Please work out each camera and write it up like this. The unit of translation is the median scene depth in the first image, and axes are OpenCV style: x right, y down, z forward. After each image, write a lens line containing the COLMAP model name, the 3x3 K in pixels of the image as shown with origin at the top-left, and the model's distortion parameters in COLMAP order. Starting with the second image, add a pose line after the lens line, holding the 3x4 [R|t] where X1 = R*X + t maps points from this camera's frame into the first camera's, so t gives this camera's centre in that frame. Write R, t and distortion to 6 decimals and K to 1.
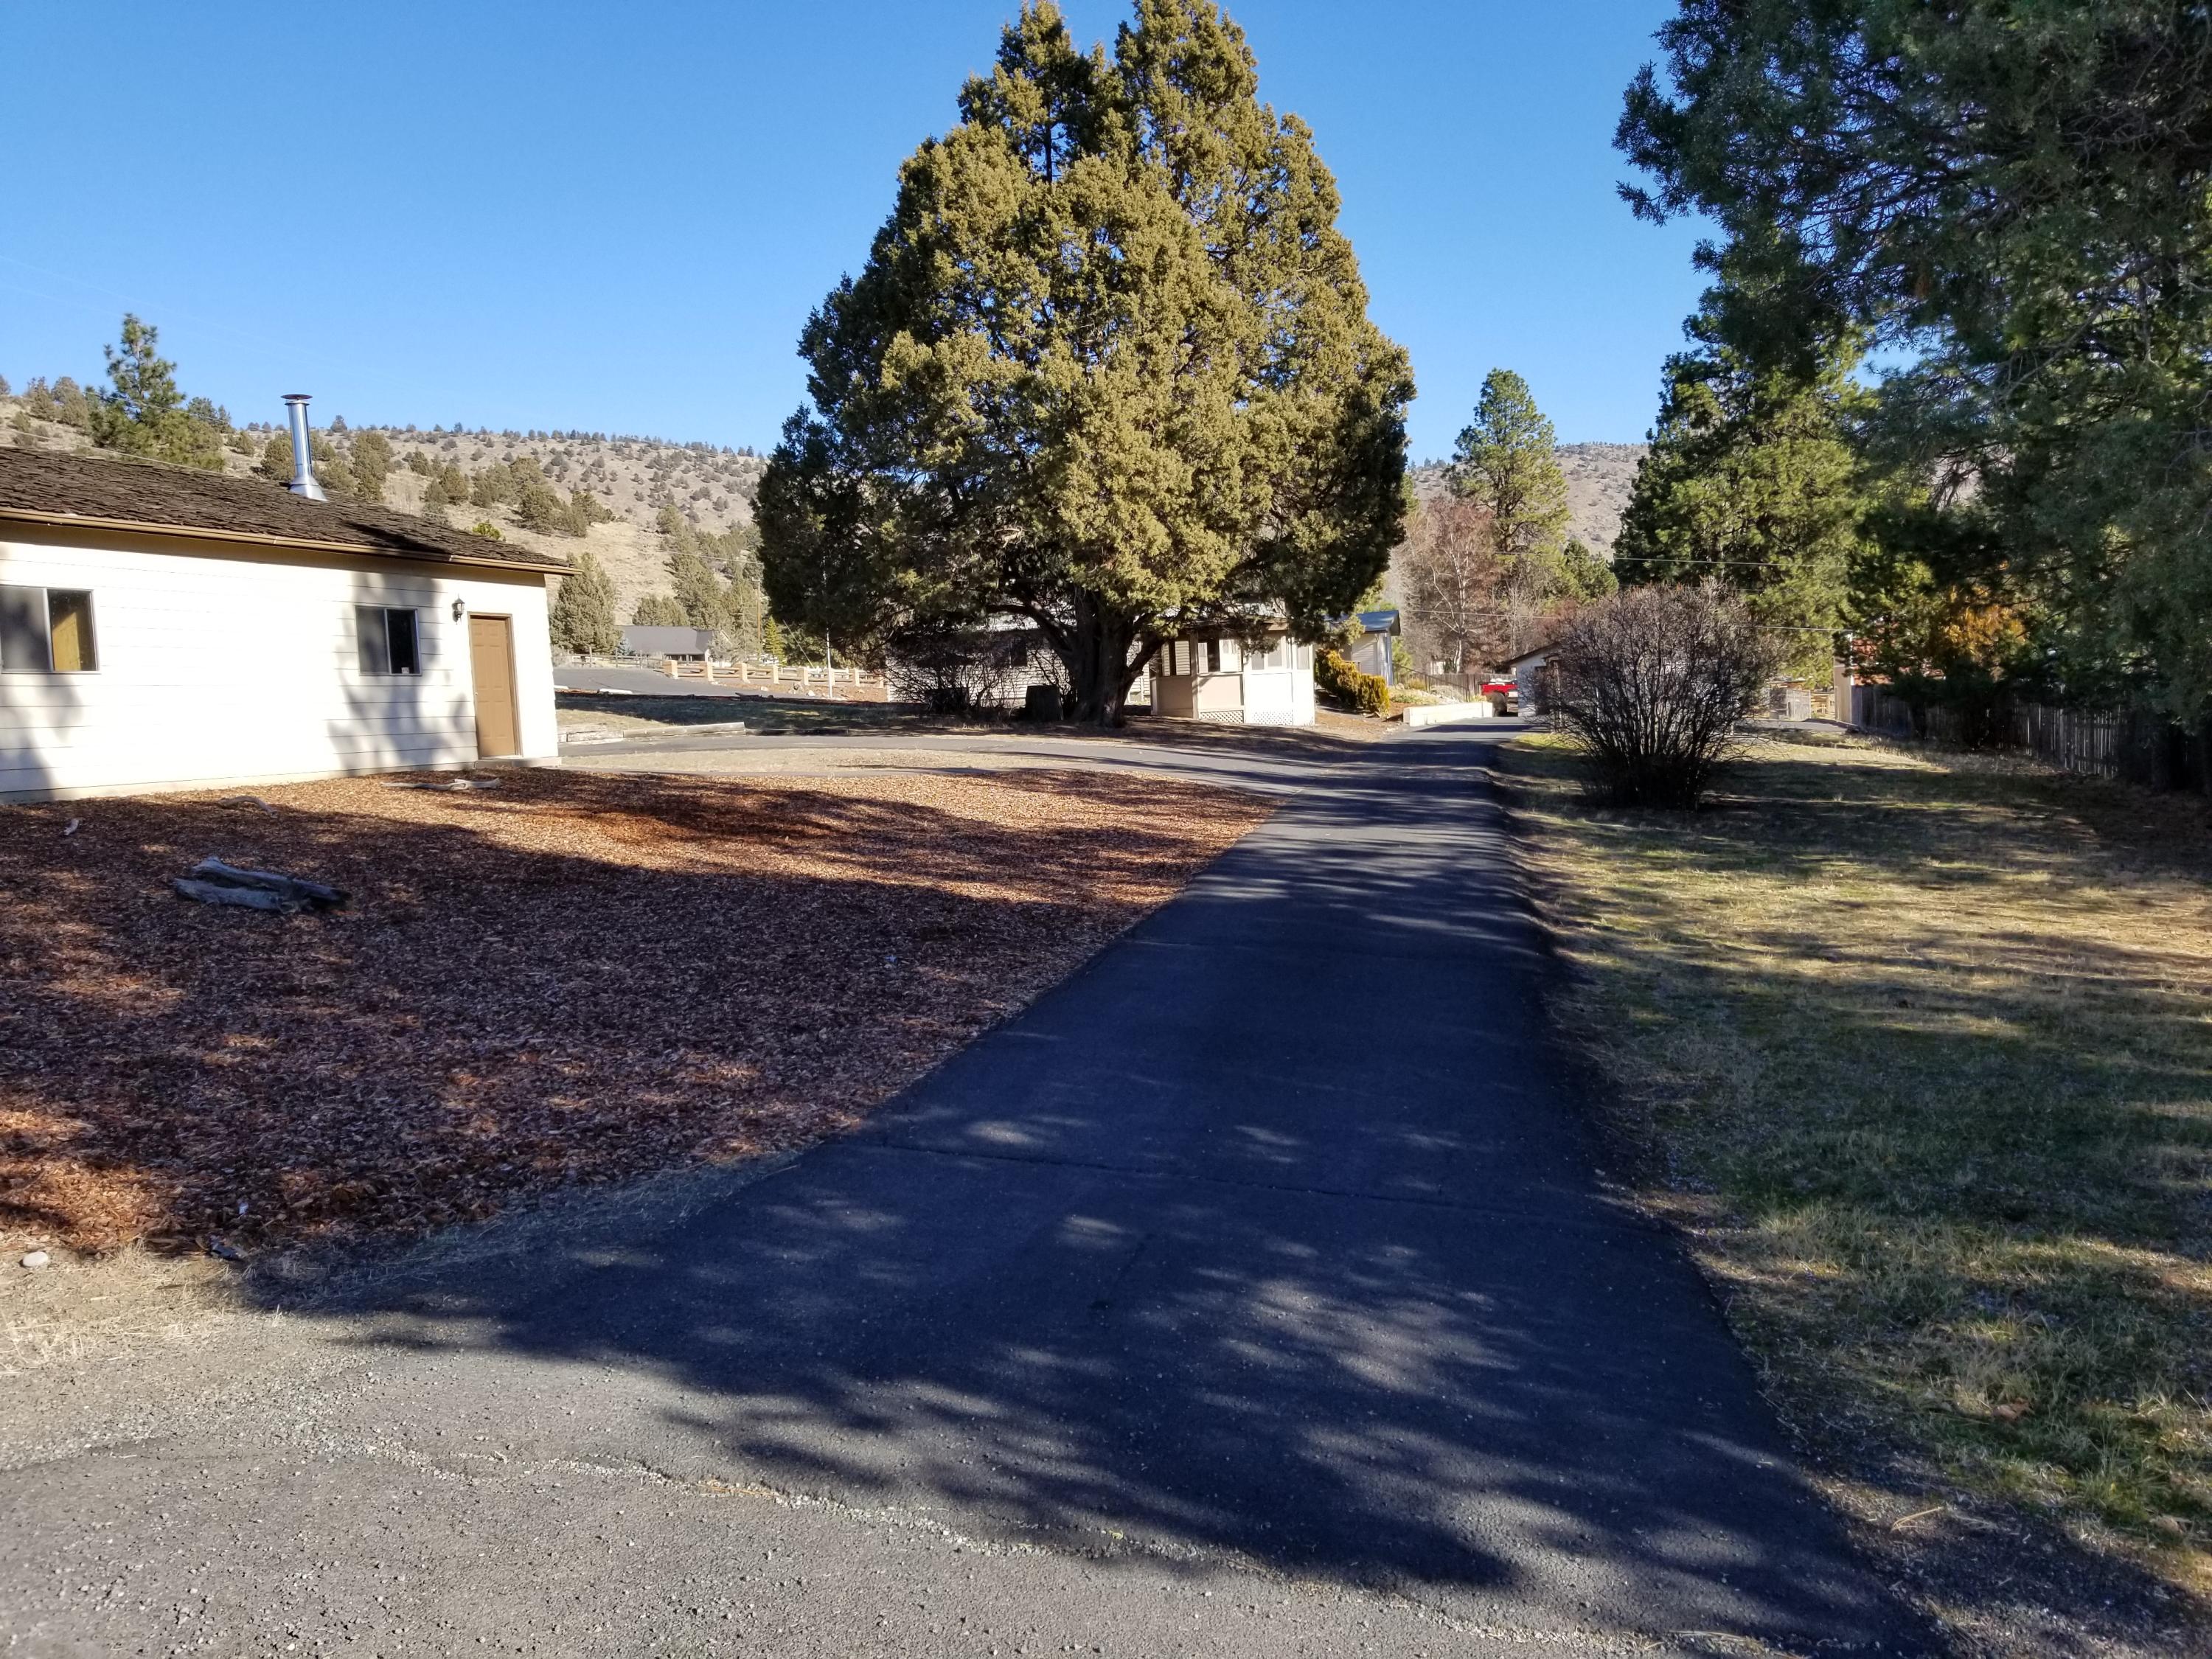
lens RADIAL K [[1603.6, 0, 1106.0], [0, 1603.6, 829.5], [0, 0, 1]] dist [0.003010, -0.058612]
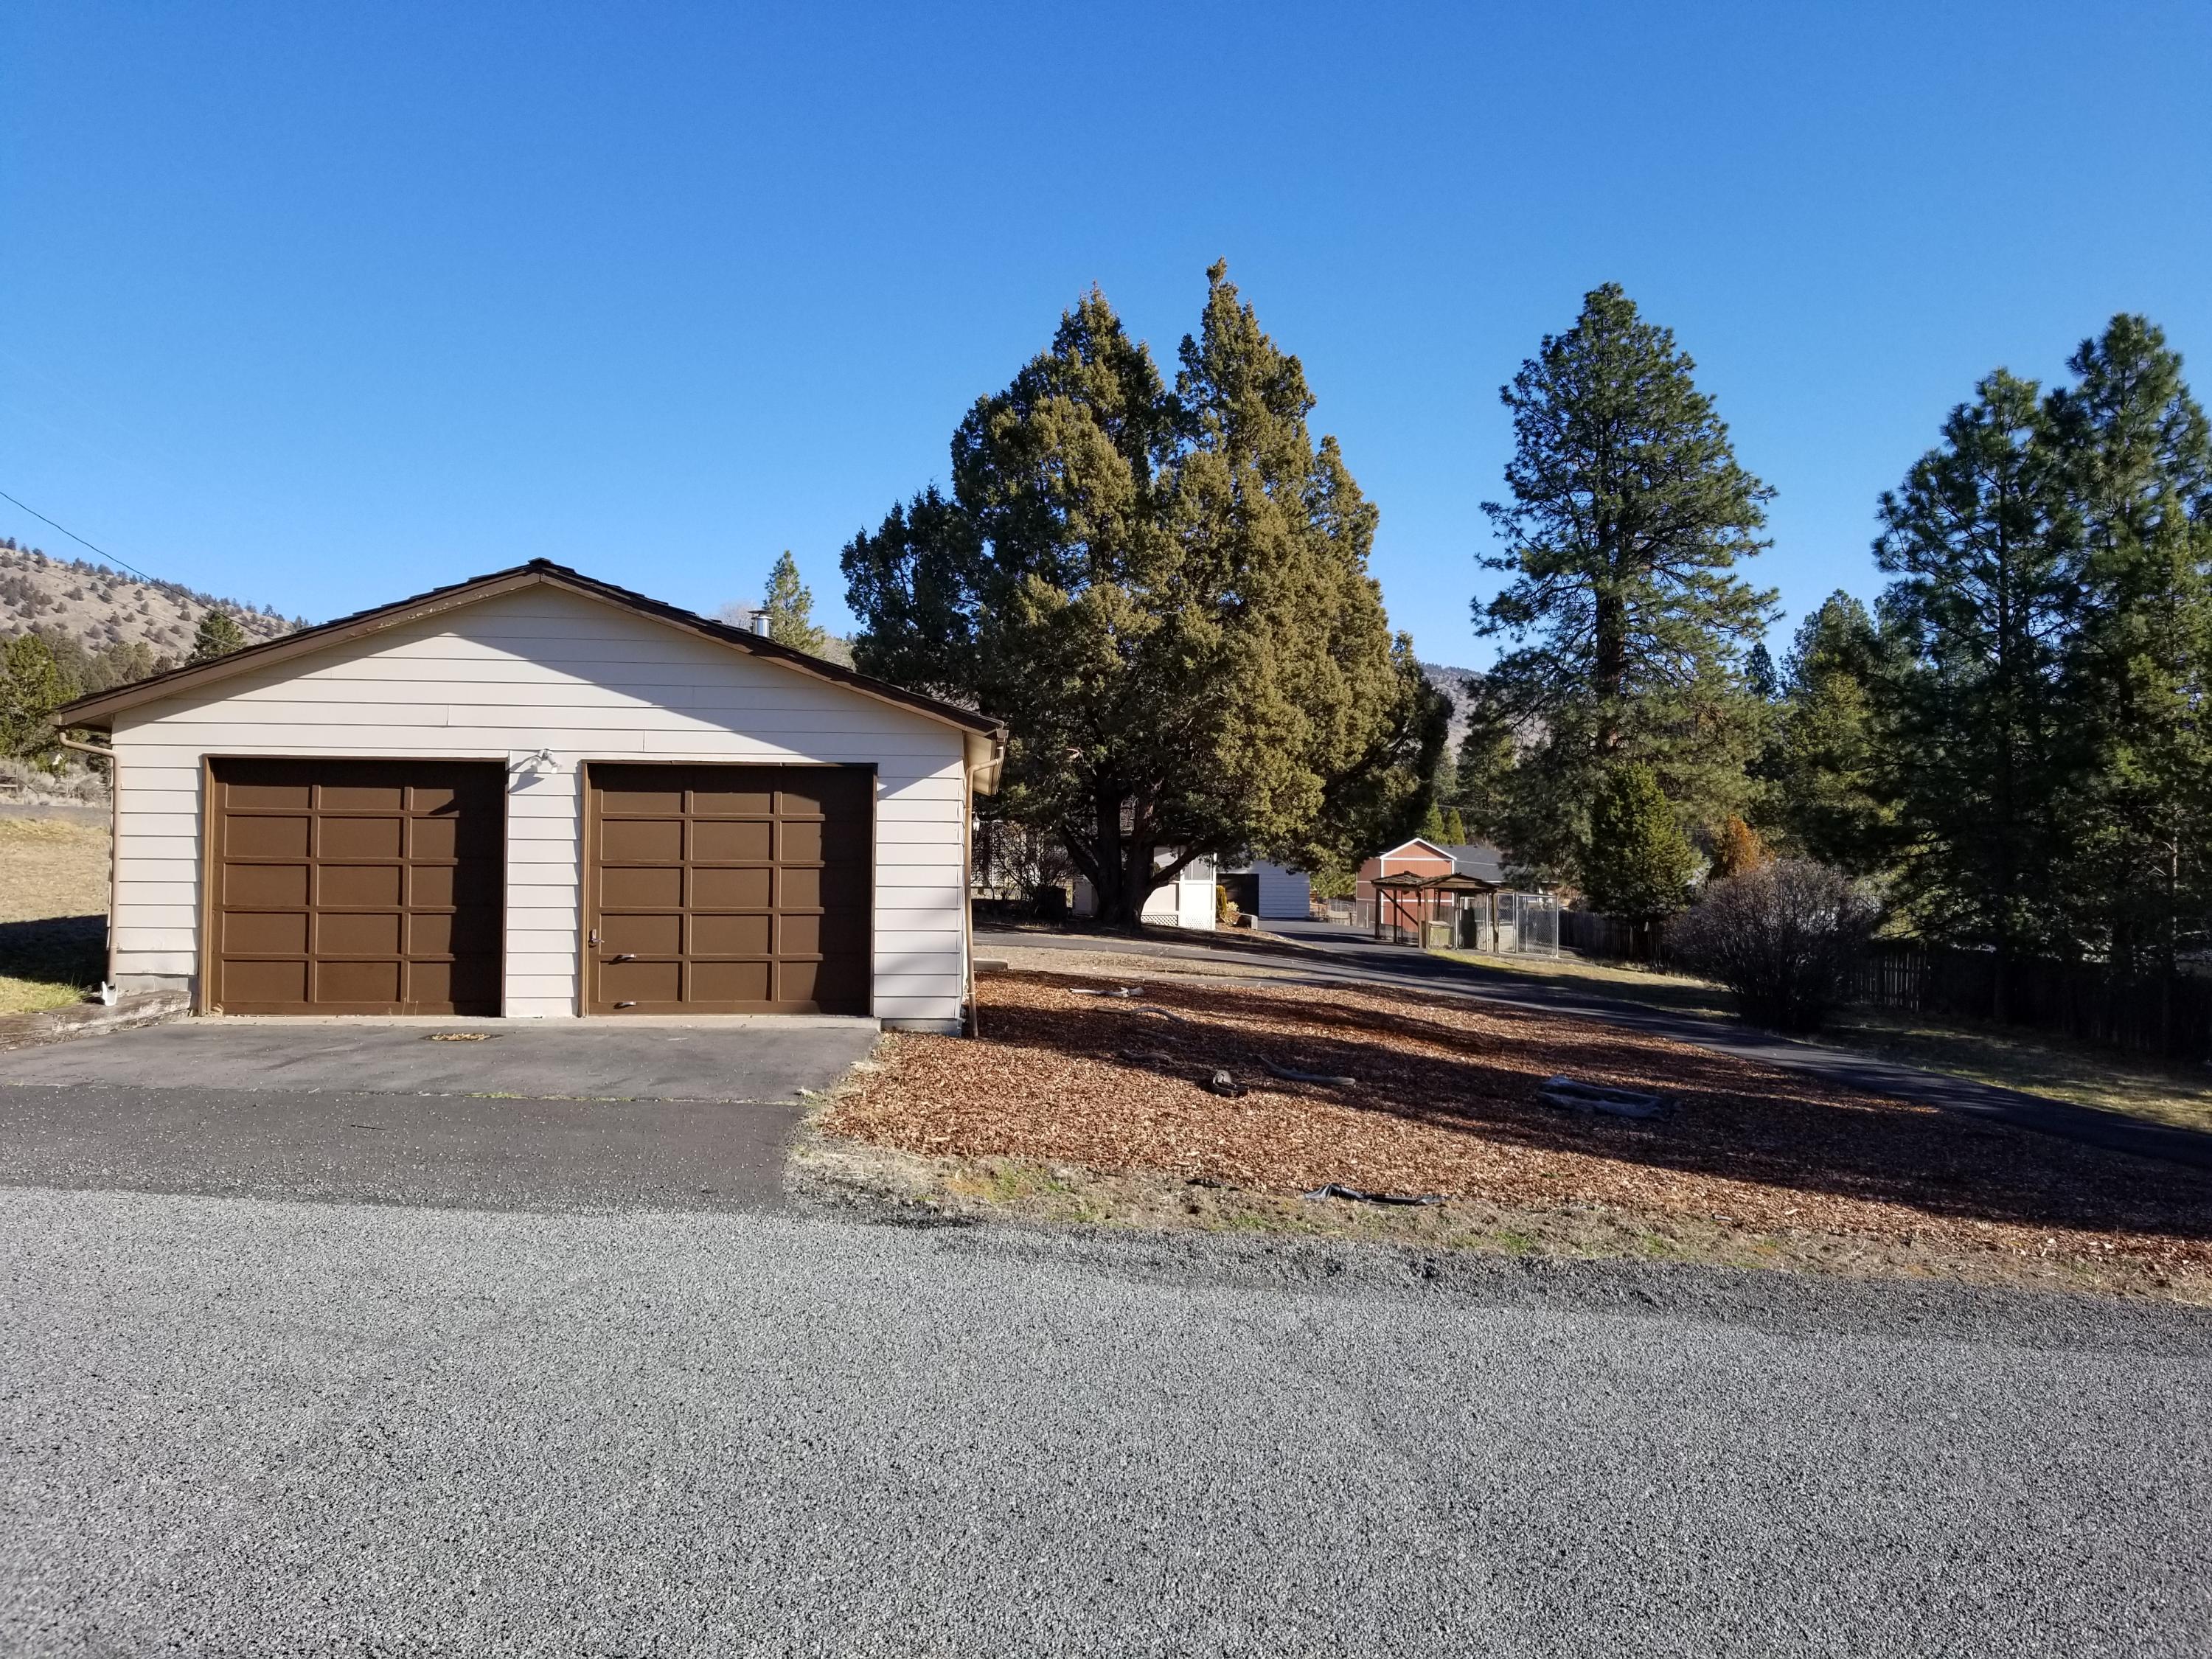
lens RADIAL K [[1603.6, 0, 1106.0], [0, 1603.6, 829.5], [0, 0, 1]] dist [0.003010, -0.058612]
pose [[0.944878, 0.063825, 0.321142, -0.475485], [-0.027997, 0.992974, -0.114973, -0.004365], [-0.326224, 0.099644, 0.940026, -0.067824]]
